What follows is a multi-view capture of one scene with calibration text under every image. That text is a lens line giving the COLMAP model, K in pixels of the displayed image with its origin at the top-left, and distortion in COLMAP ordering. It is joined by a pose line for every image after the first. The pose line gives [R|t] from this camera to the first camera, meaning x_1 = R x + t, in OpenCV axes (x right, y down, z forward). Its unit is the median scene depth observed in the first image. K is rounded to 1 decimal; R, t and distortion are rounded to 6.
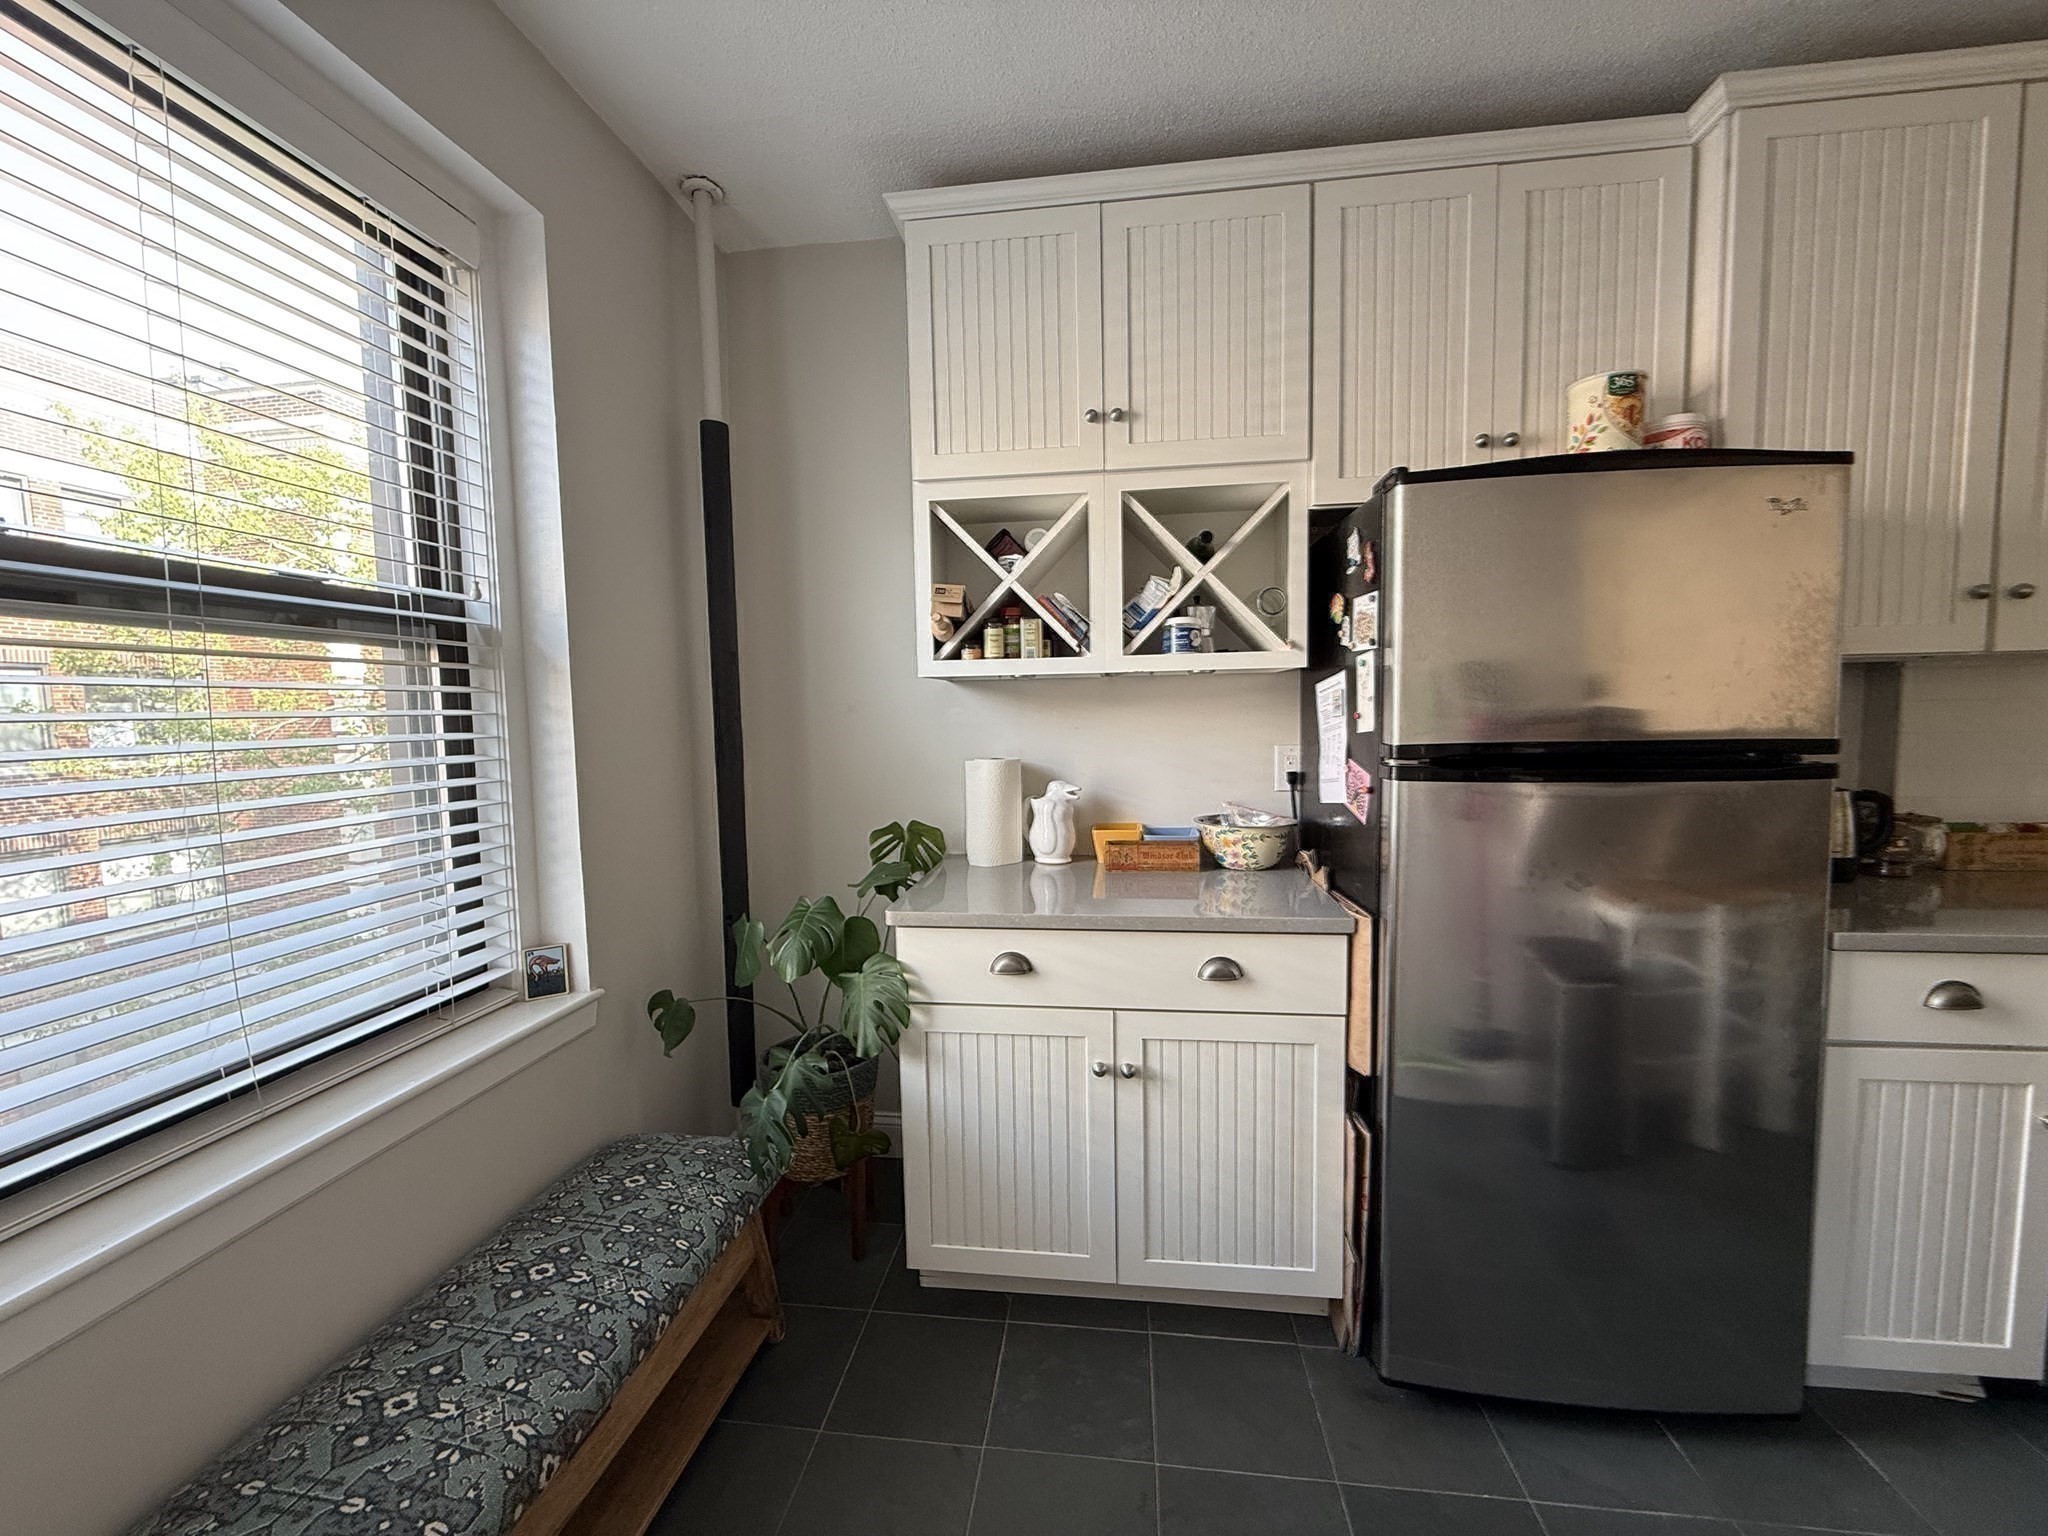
lens RADIAL K [[819.3, 0, 1020.2], [0, 819.3, 776.9], [0, 0, 1]] dist [0.002246, 0.000564]
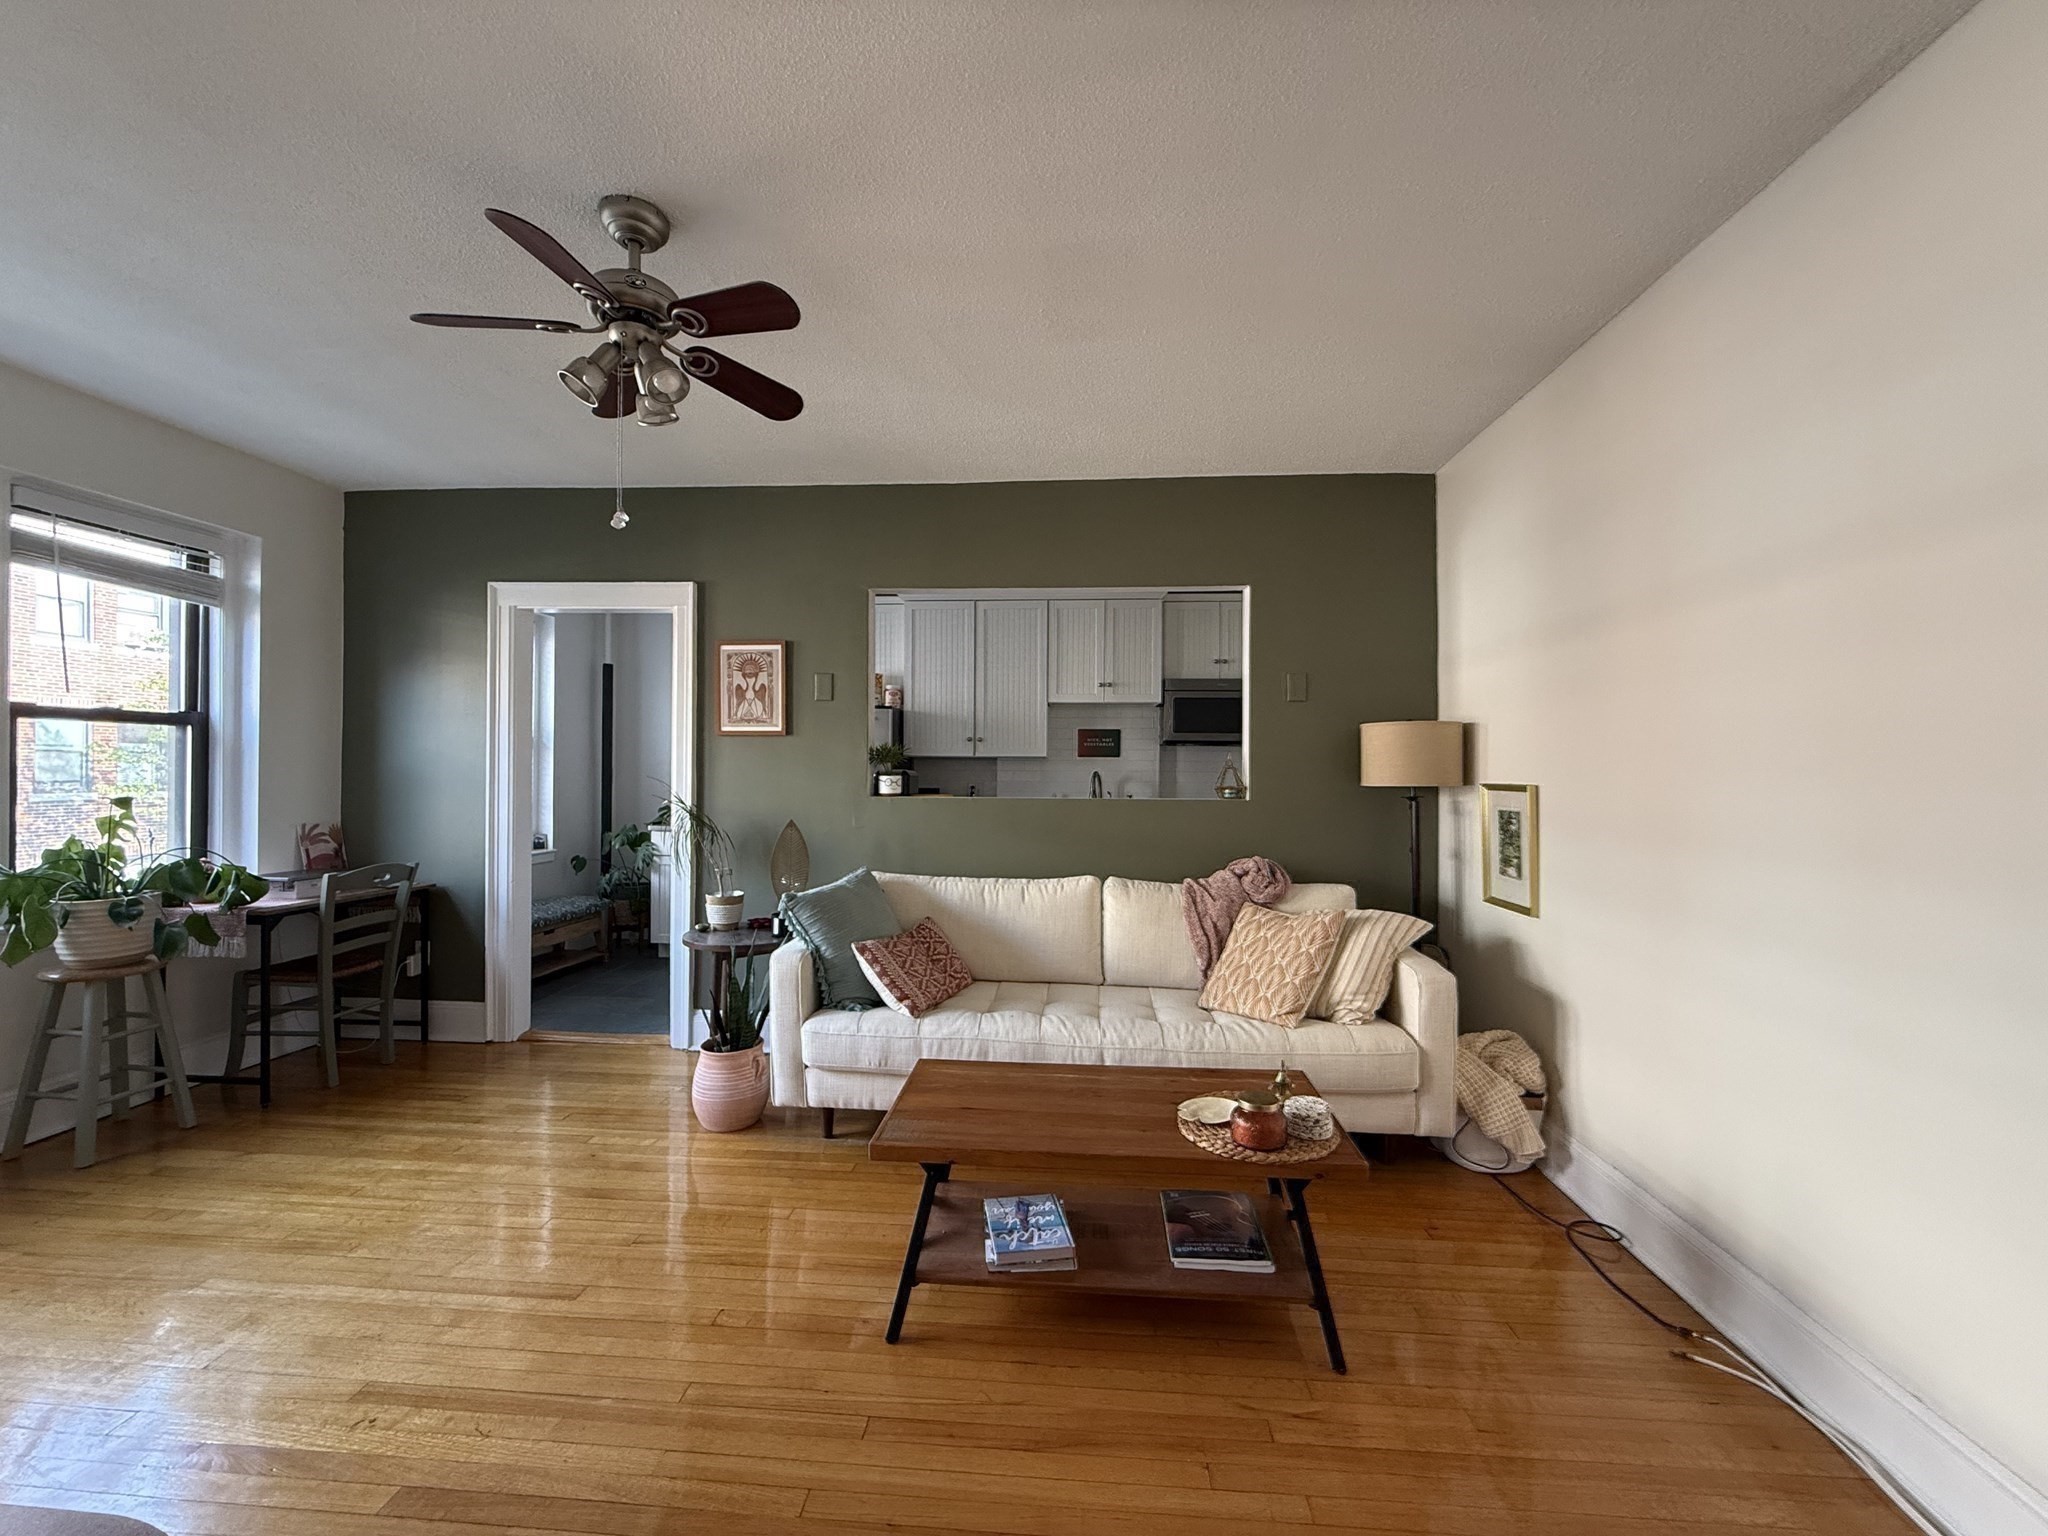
lens RADIAL K [[819.3, 0, 1020.2], [0, 819.3, 776.9], [0, 0, 1]] dist [0.002246, 0.000564]
pose [[0.998351, 0.026727, 0.050808, 1.092593], [-0.022556, 0.996462, -0.080963, 0.191822], [-0.052793, 0.079683, 0.995421, -2.232395]]
